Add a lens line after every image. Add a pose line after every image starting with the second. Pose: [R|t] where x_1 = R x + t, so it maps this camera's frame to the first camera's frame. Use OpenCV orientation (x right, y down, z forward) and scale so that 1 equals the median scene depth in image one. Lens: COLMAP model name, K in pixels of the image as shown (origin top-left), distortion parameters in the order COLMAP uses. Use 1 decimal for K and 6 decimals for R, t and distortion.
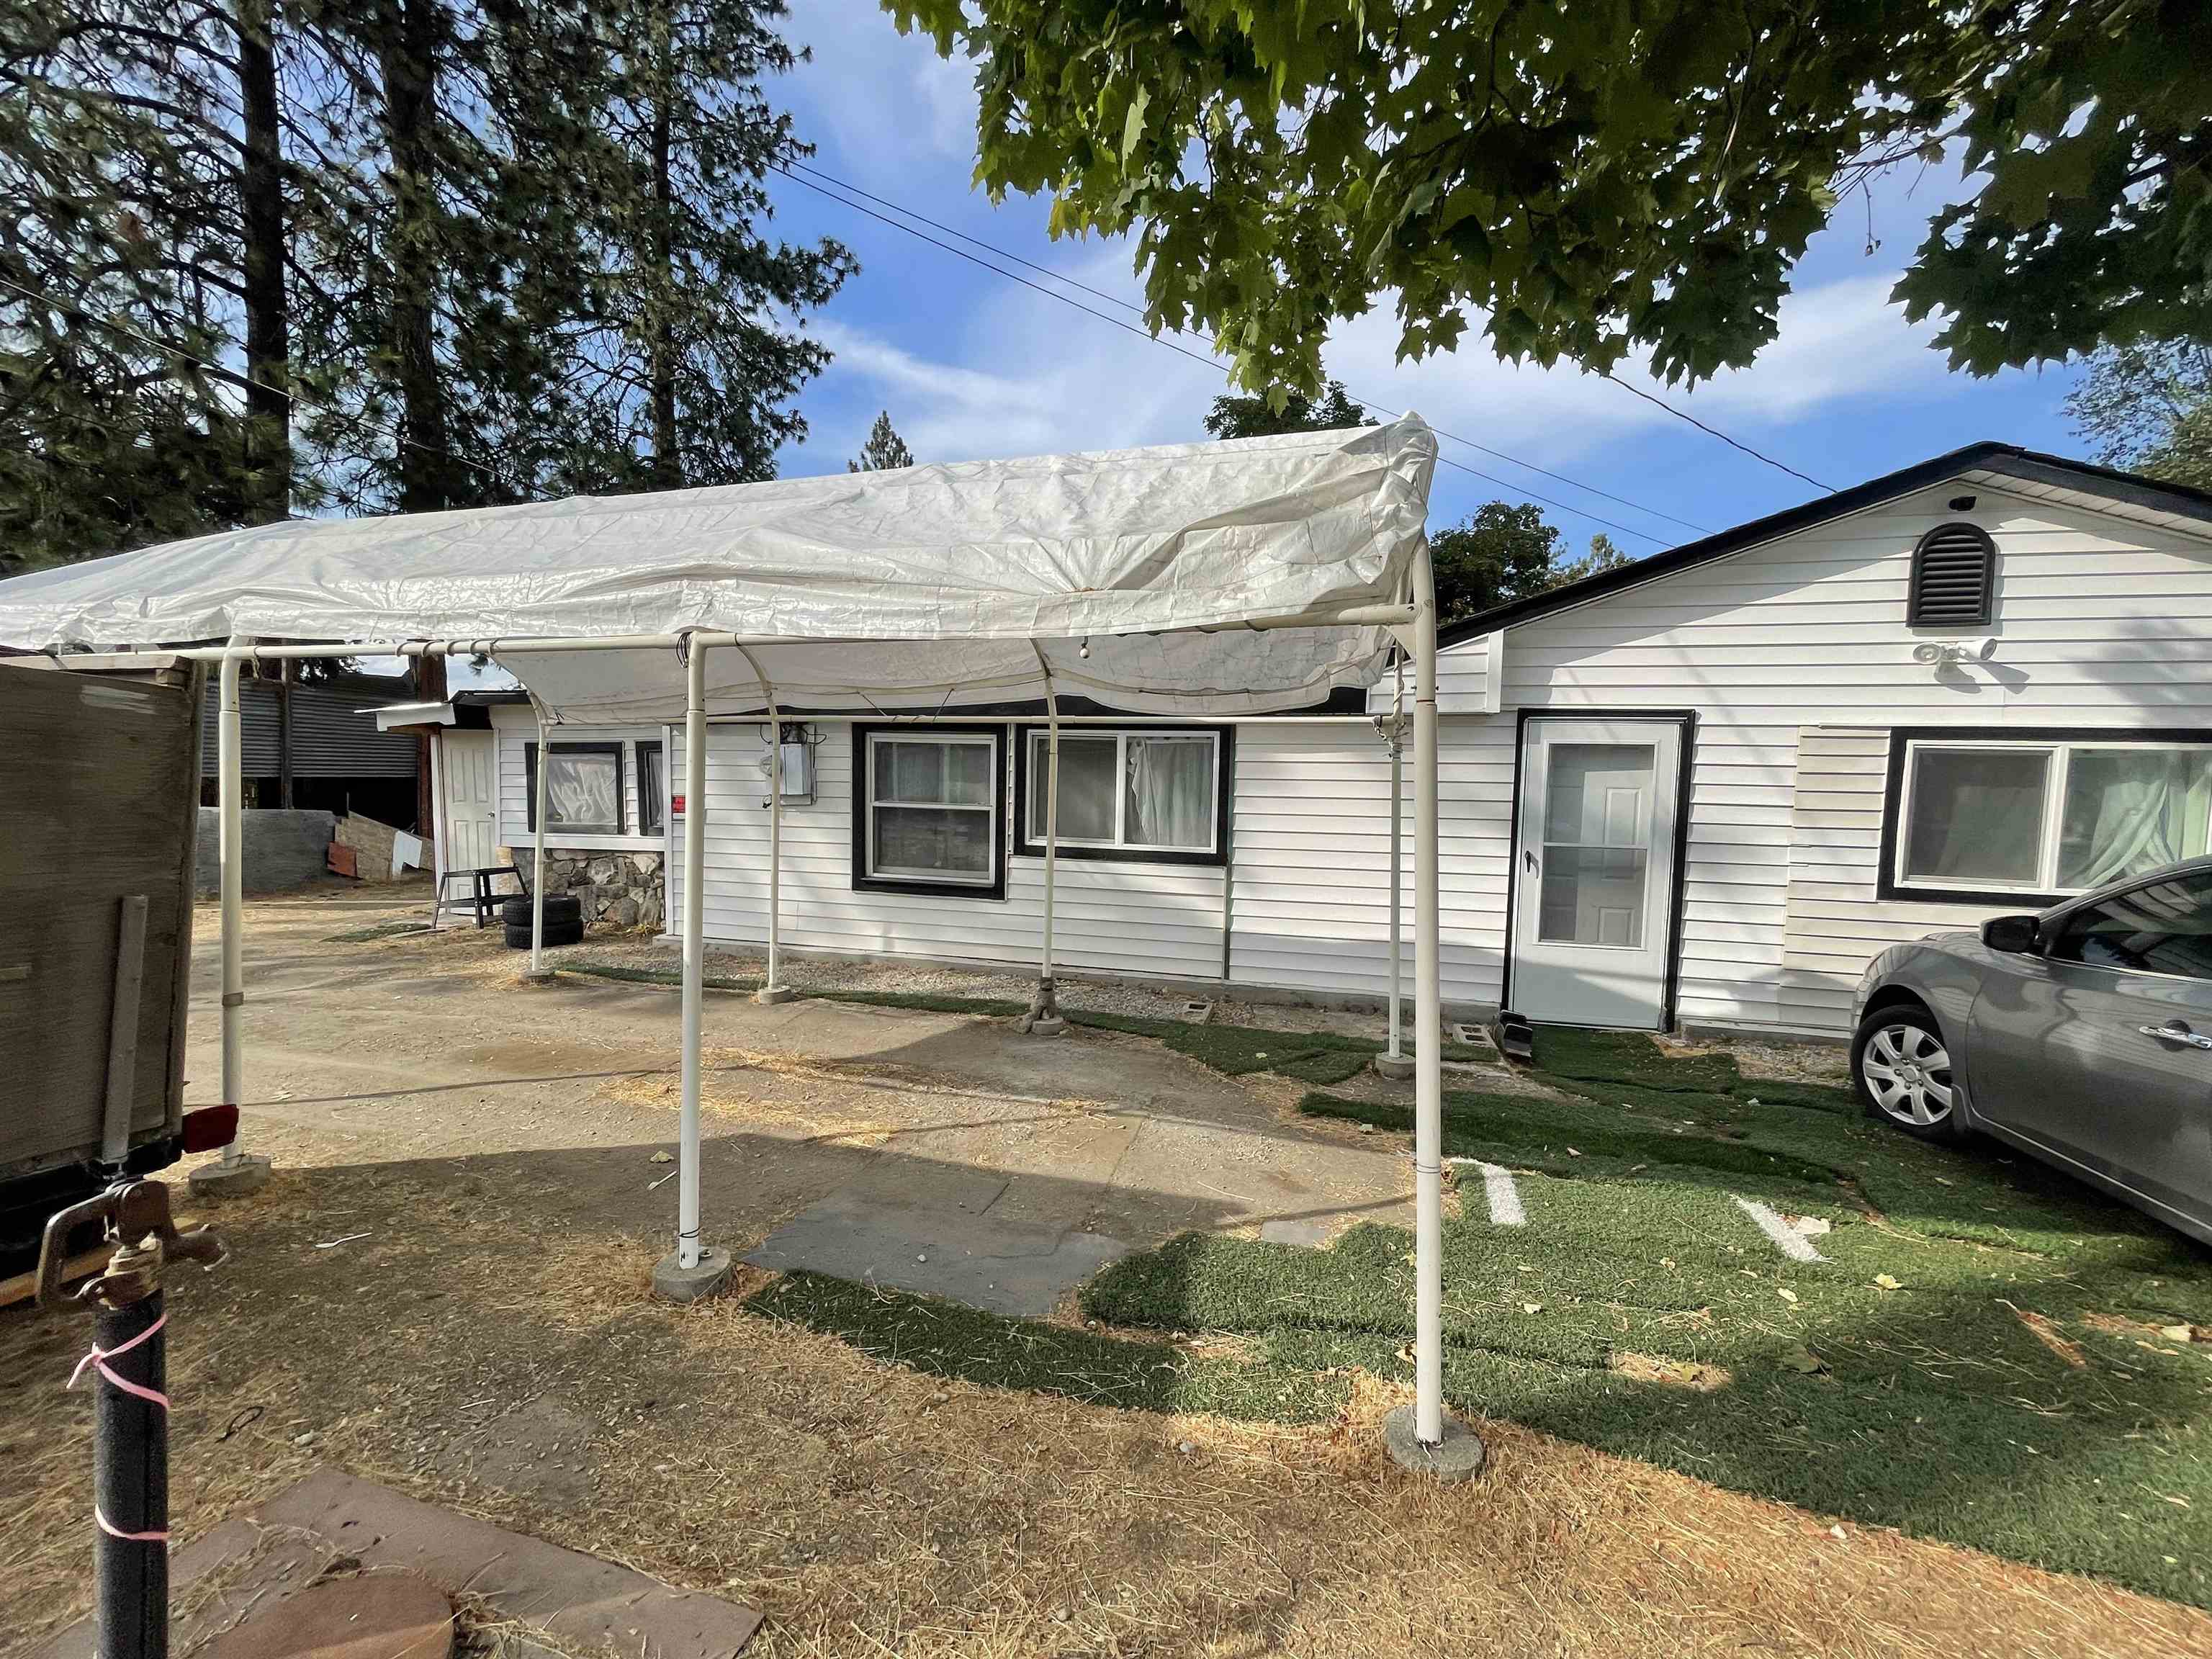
lens RADIAL K [[892.3, 0, 1114.8], [0, 892.3, 835.9], [0, 0, 1]] dist [-0.004604, 0.001010]
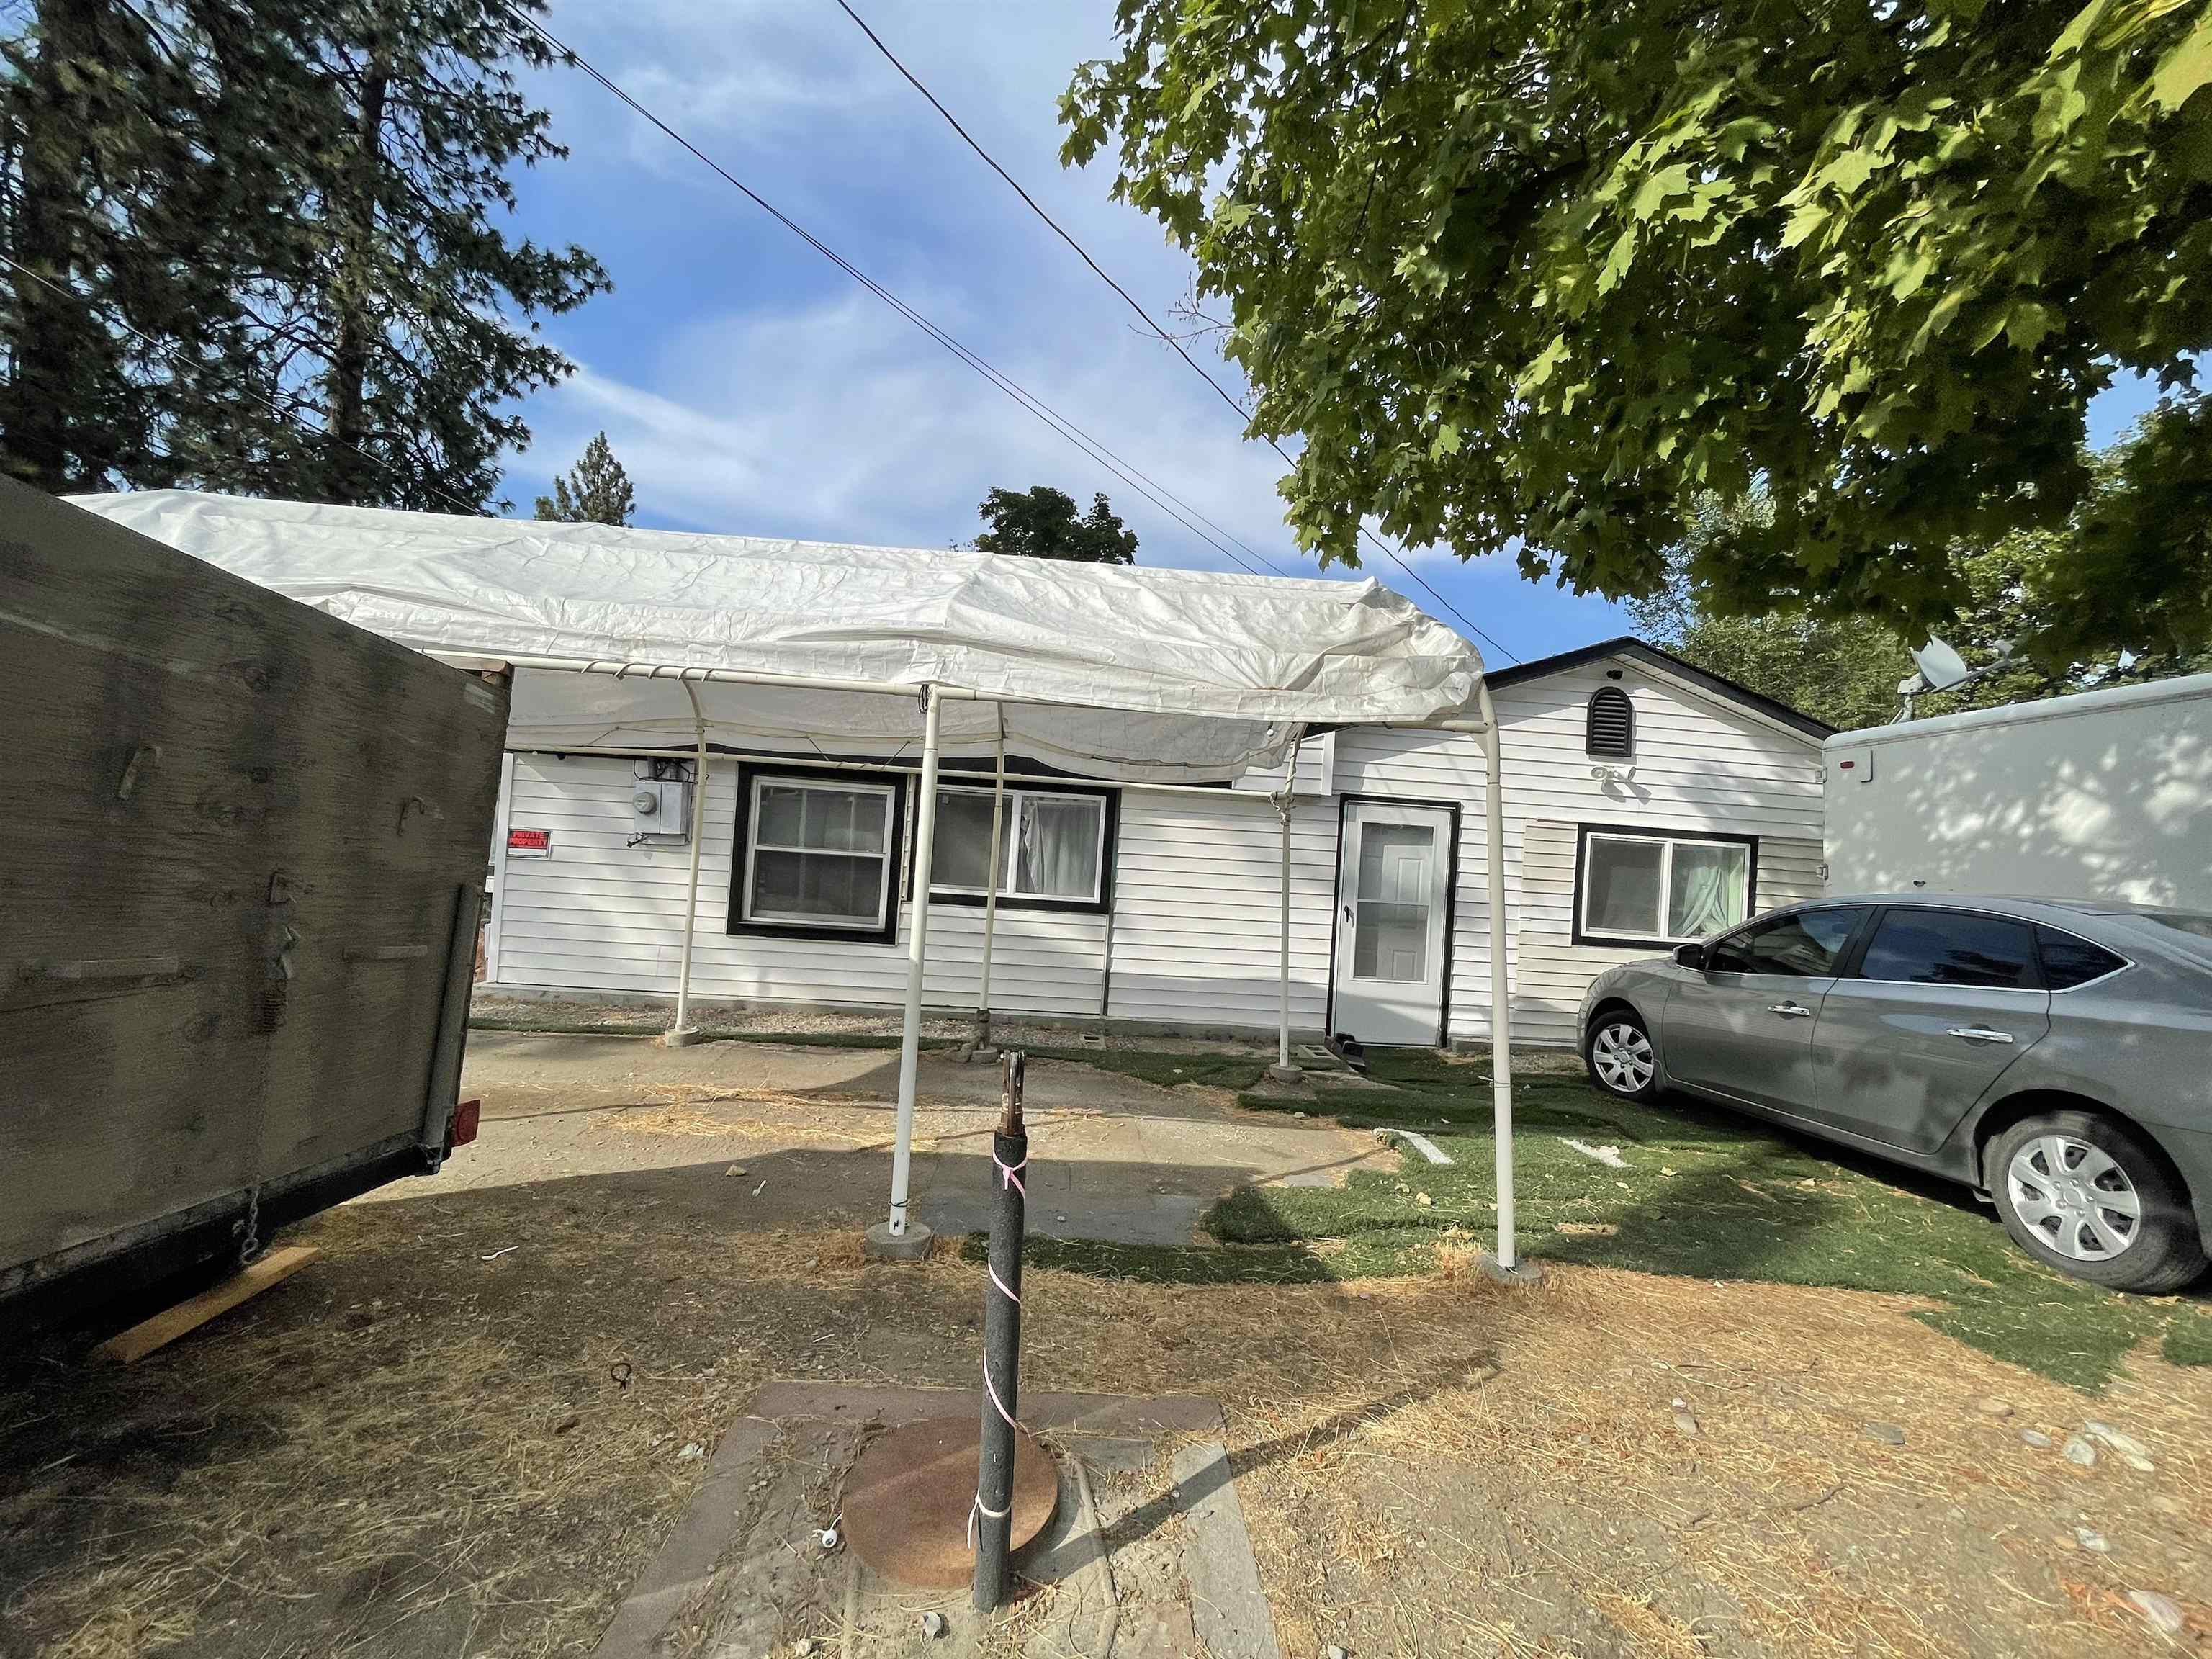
lens RADIAL K [[892.3, 0, 1110.0], [0, 892.3, 837.2], [0, 0, 1]] dist [-0.004604, 0.001010]
pose [[0.942743, 0.047757, 0.330084, -0.286584], [-0.022584, 0.996564, -0.079684, 0.029788], [-0.332755, 0.067667, 0.940582, -0.087608]]
